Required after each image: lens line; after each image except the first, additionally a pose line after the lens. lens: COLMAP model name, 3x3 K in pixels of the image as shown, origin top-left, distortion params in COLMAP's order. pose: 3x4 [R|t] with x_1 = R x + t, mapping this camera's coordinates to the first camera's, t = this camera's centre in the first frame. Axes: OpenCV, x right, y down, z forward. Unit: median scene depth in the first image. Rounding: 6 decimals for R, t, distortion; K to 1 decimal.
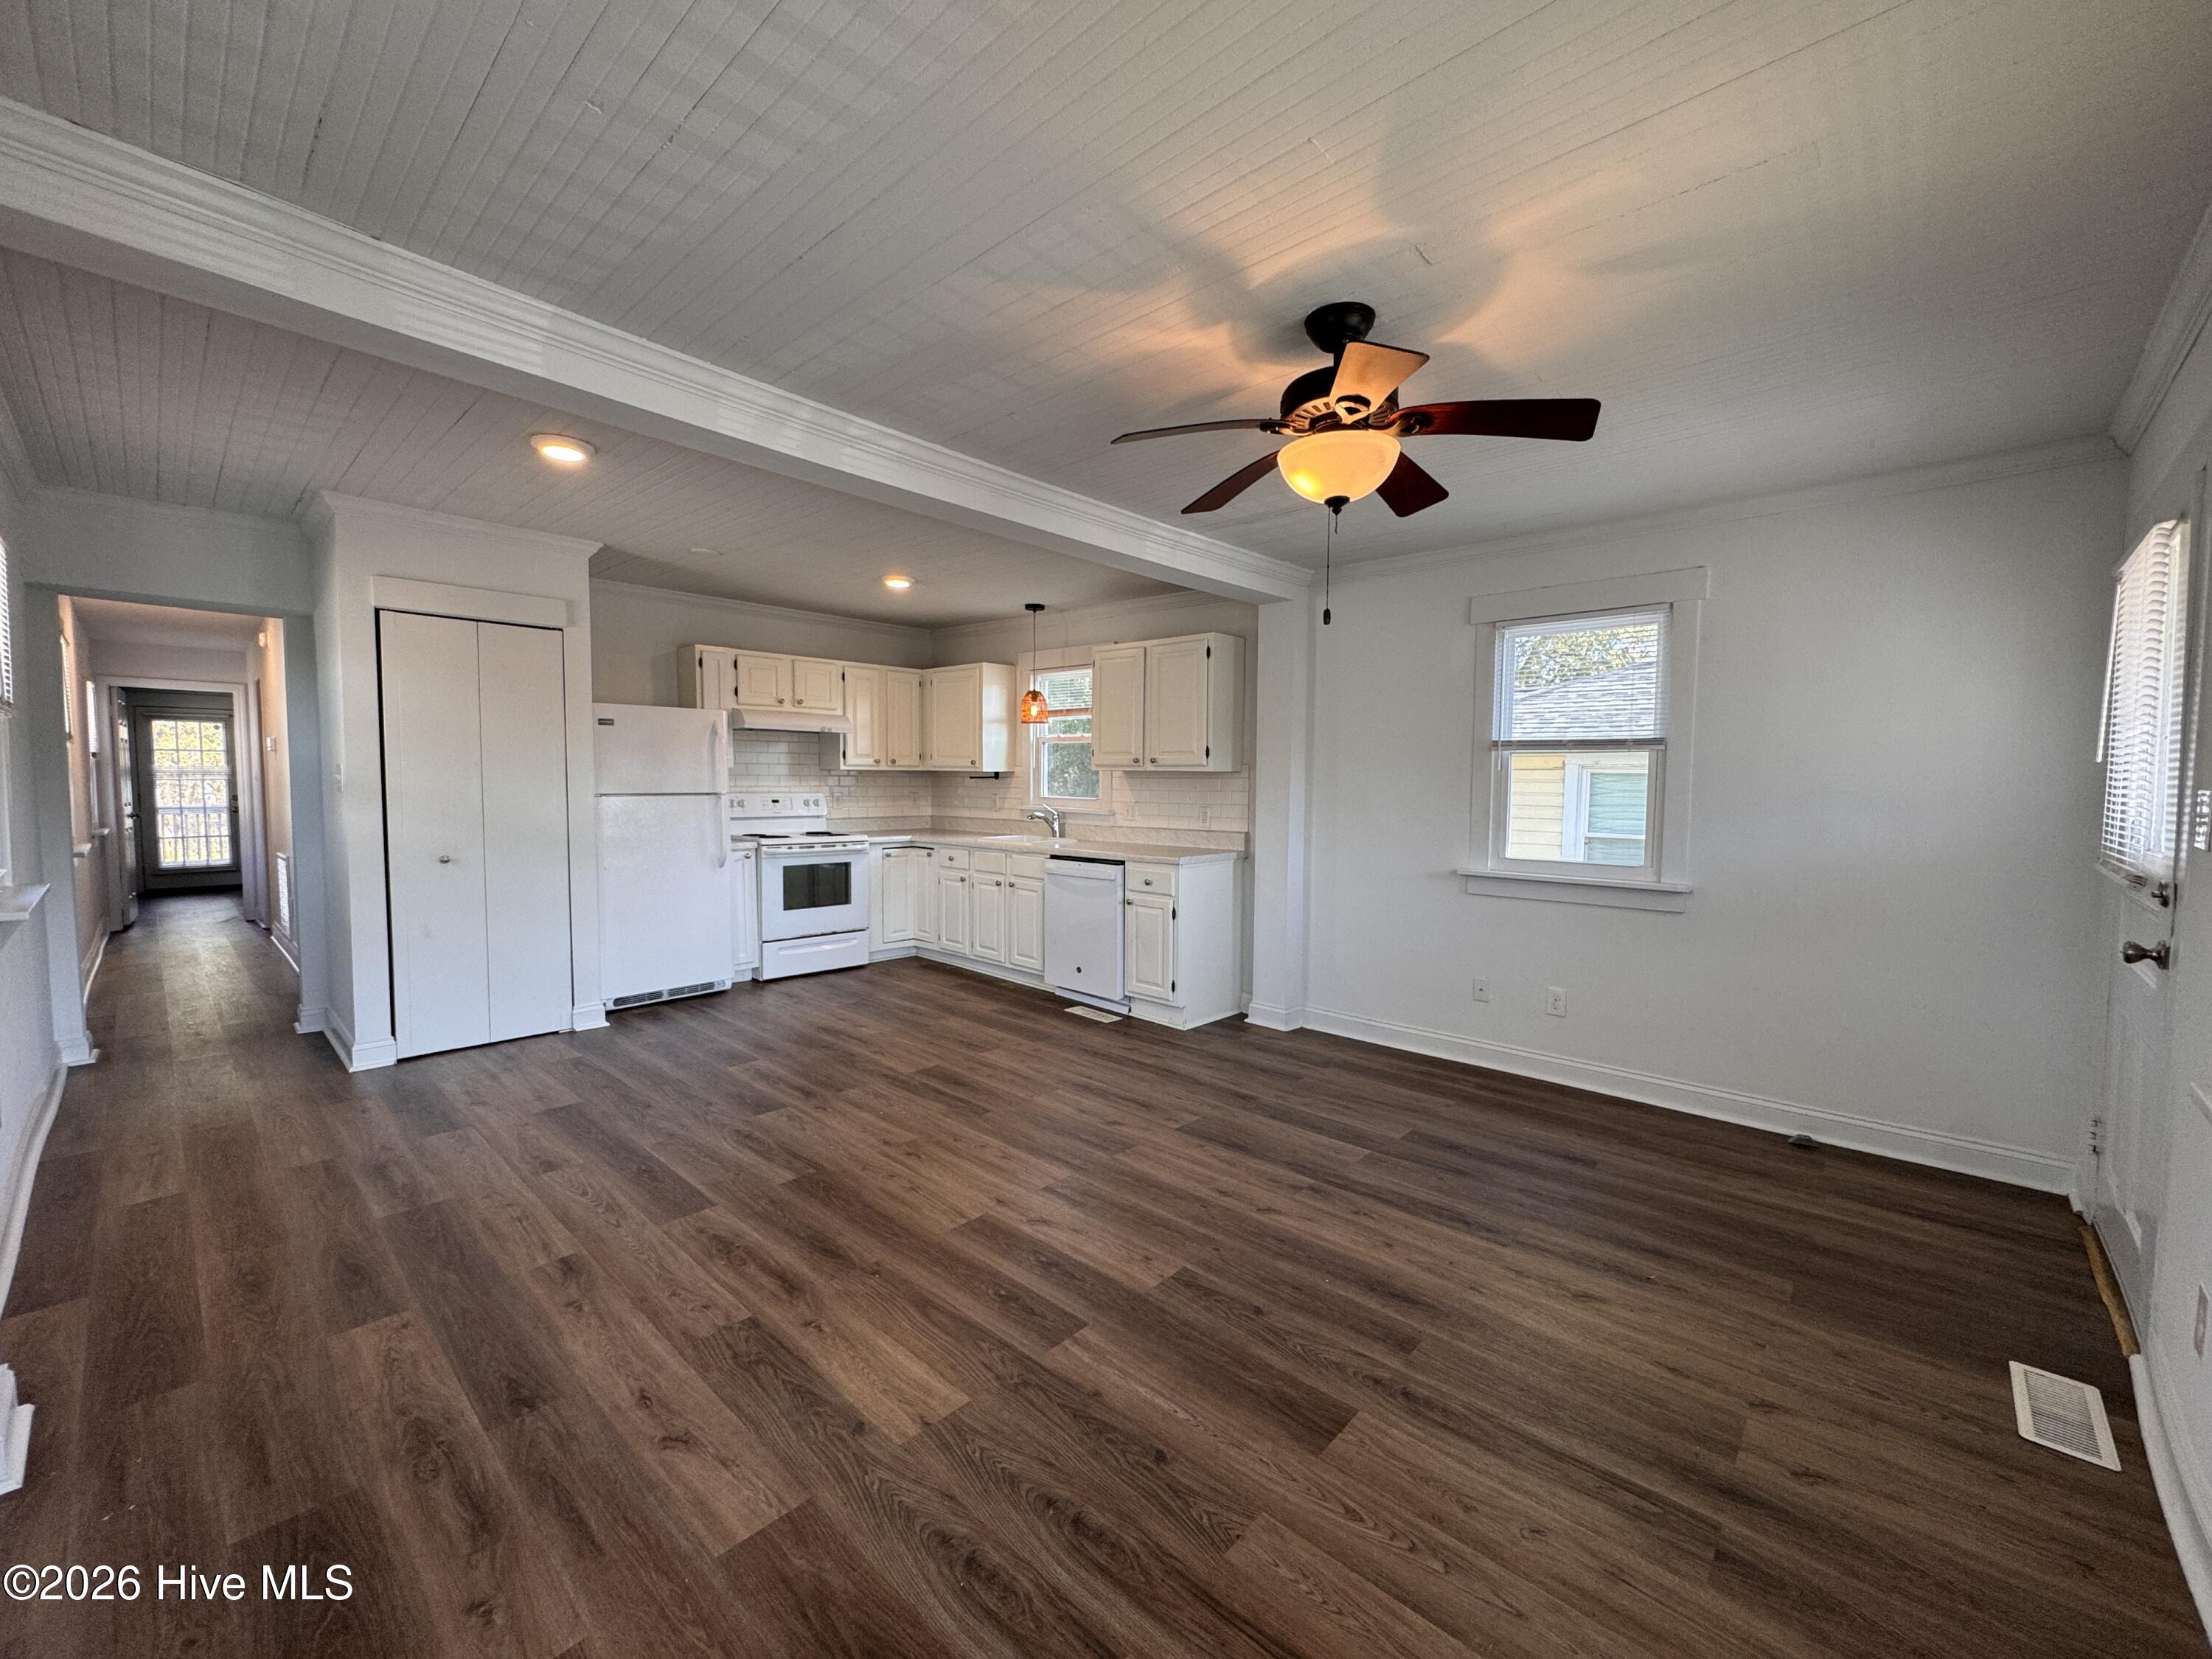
lens RADIAL K [[887.3, 0, 1109.7], [0, 887.3, 832.3], [0, 0, 1]] dist [-0.001722, -0.000427]
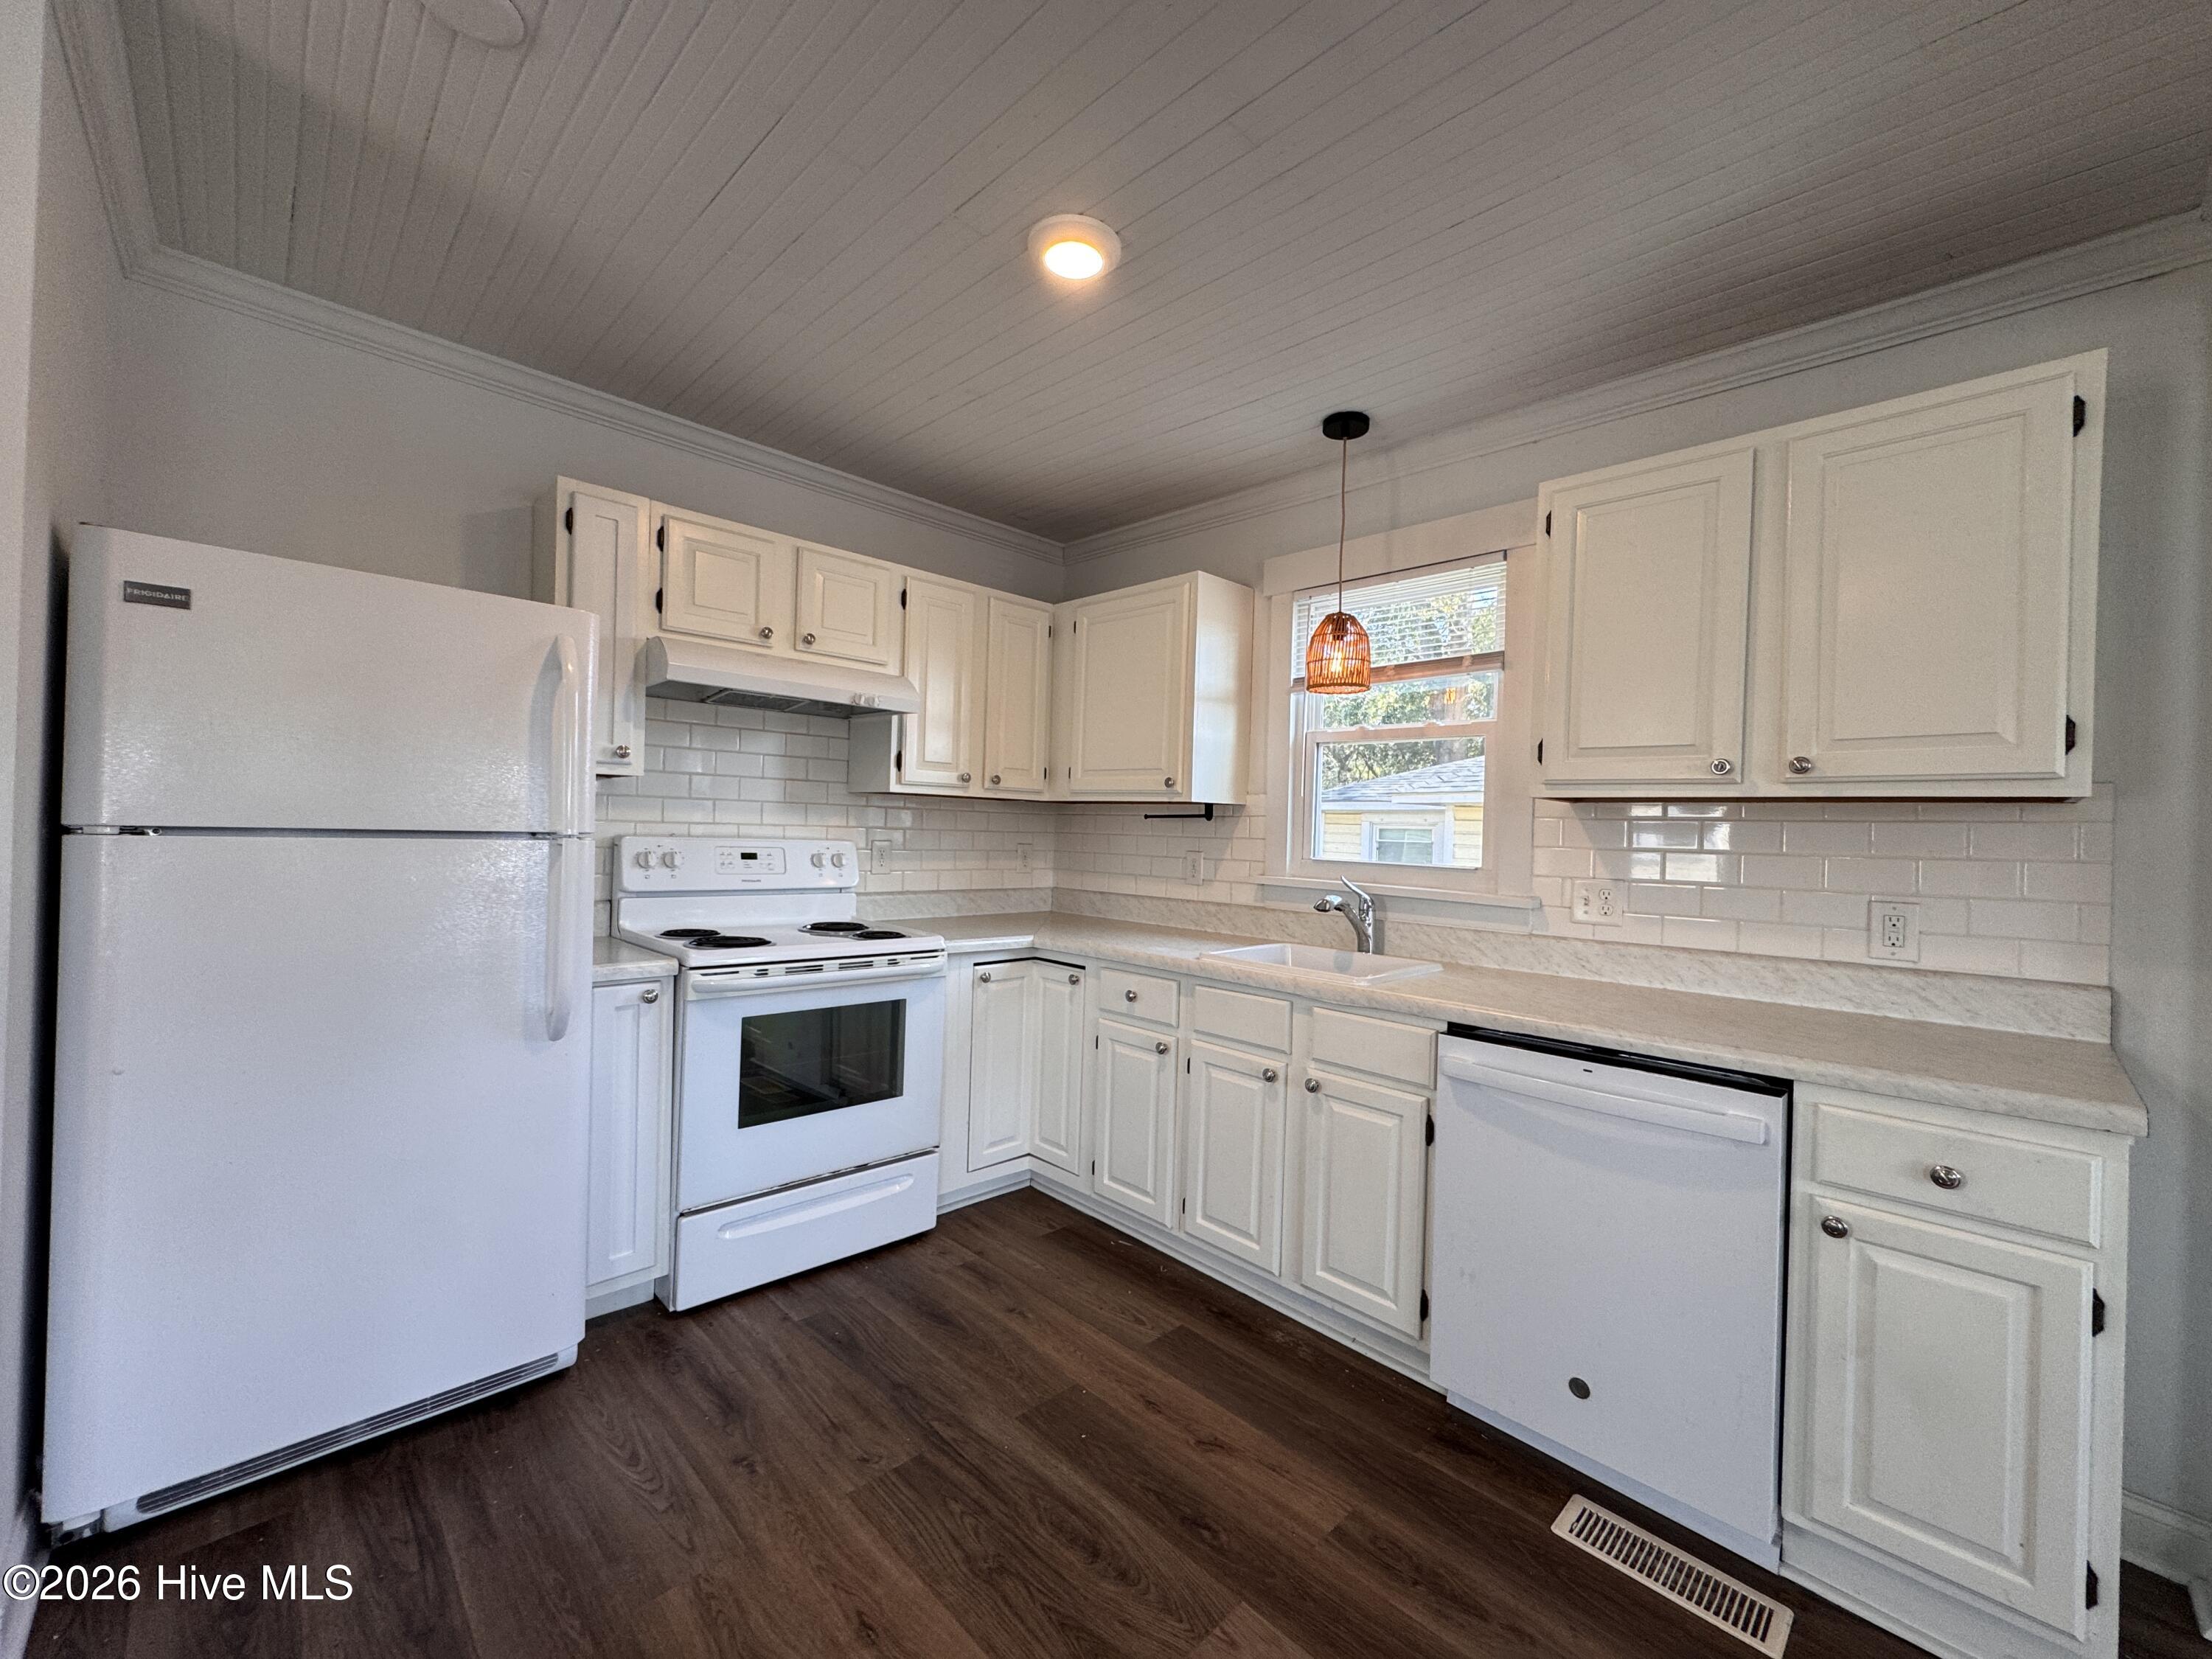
lens RADIAL K [[887.3, 0, 1107.2], [0, 887.3, 828.4], [0, 0, 1]] dist [-0.001722, -0.000427]
pose [[0.998625, 0.020616, -0.048192, -0.169855], [-0.023707, 0.997638, -0.064464, -0.024456], [0.046750, 0.065518, 0.996756, 0.552340]]
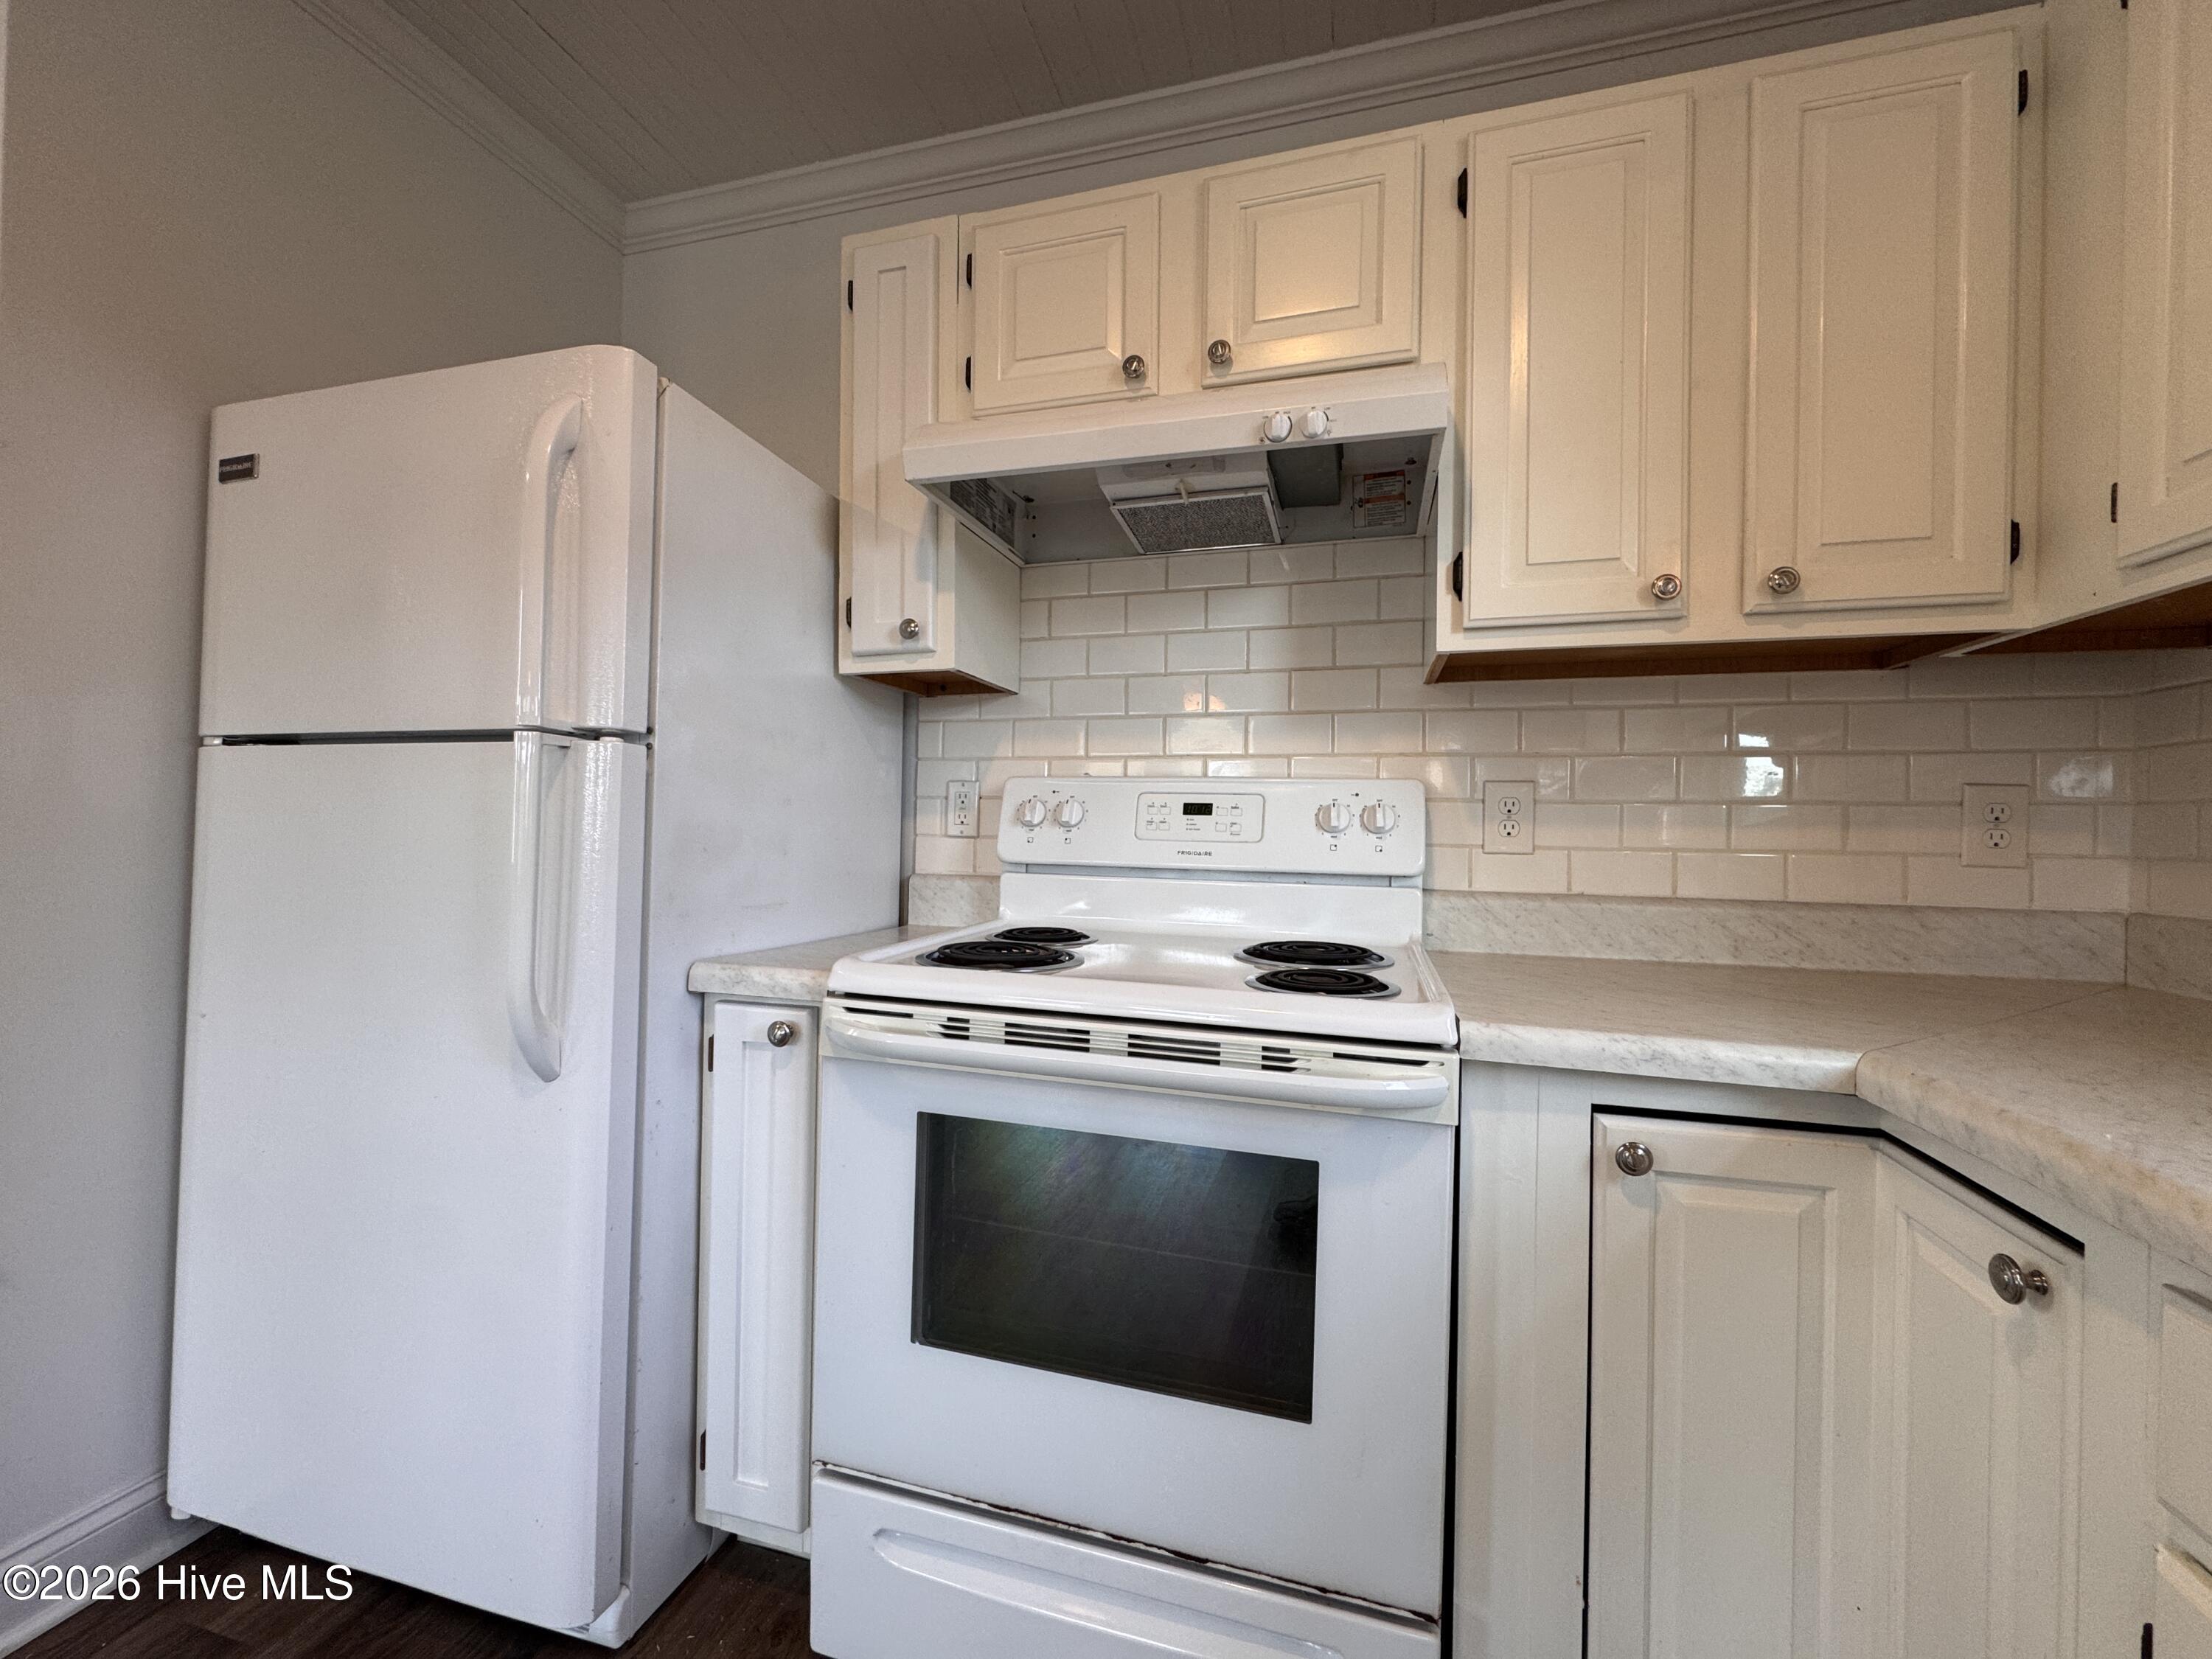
lens RADIAL K [[887.3, 0, 1098.1], [0, 887.3, 830.4], [0, 0, 1]] dist [-0.001722, -0.000427]
pose [[0.454352, -0.000008, -0.890822, -0.162646], [-0.066701, 0.997193, -0.034028, -0.018640], [0.888322, 0.074879, 0.453075, 0.868951]]
